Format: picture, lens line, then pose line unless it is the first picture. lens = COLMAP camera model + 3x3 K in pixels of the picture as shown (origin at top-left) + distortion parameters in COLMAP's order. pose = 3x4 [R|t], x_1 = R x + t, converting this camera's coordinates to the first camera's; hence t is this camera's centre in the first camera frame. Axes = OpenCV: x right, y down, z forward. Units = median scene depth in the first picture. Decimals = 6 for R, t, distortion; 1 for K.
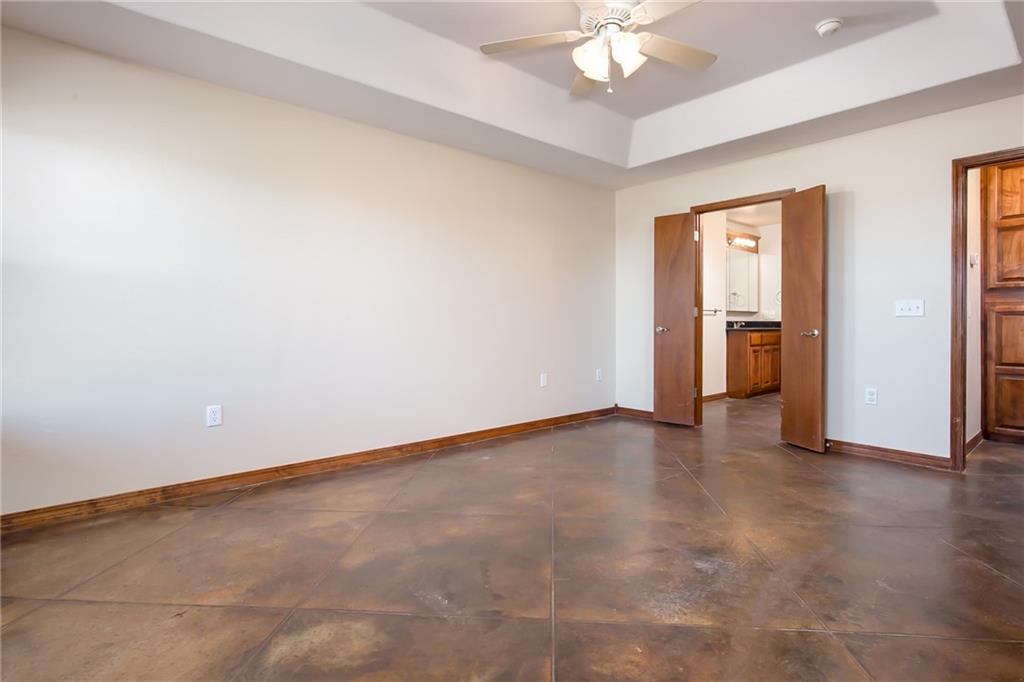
lens RADIAL K [[503.5, 0, 512.3], [0, 503.5, 323.3], [0, 0, 1]] dist [-0.002286, -0.000478]
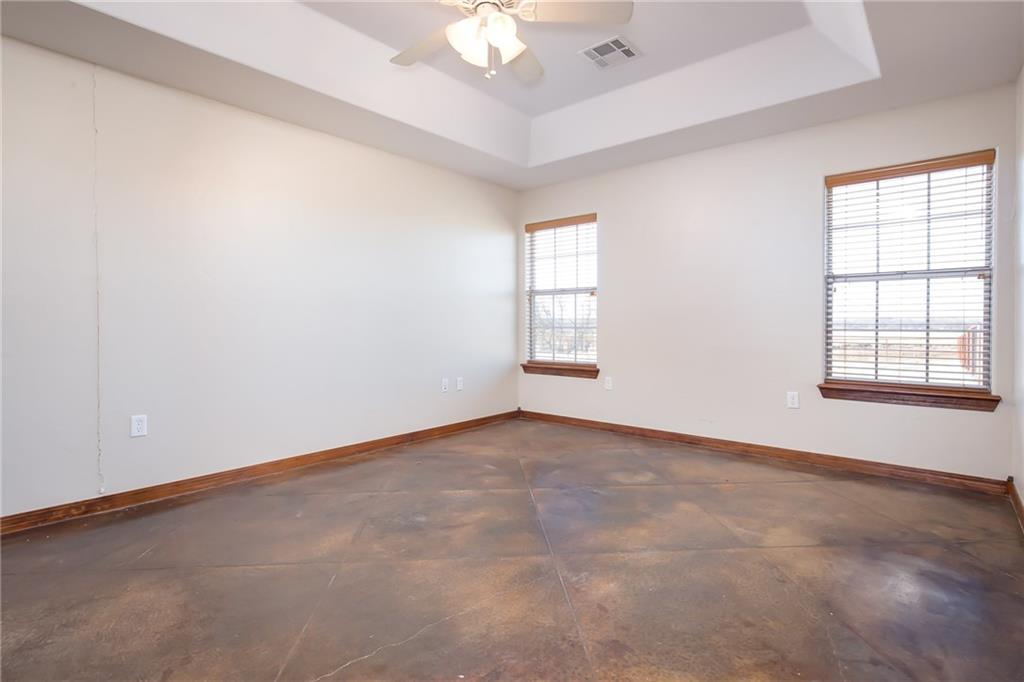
lens RADIAL K [[503.5, 0, 512.3], [0, 503.5, 323.3], [0, 0, 1]] dist [-0.002286, -0.000478]
pose [[-0.988180, 0.000164, -0.153299, 0.308124], [-0.000615, 0.999987, 0.005032, -0.011057], [0.153298, 0.005067, -0.988167, 2.028956]]
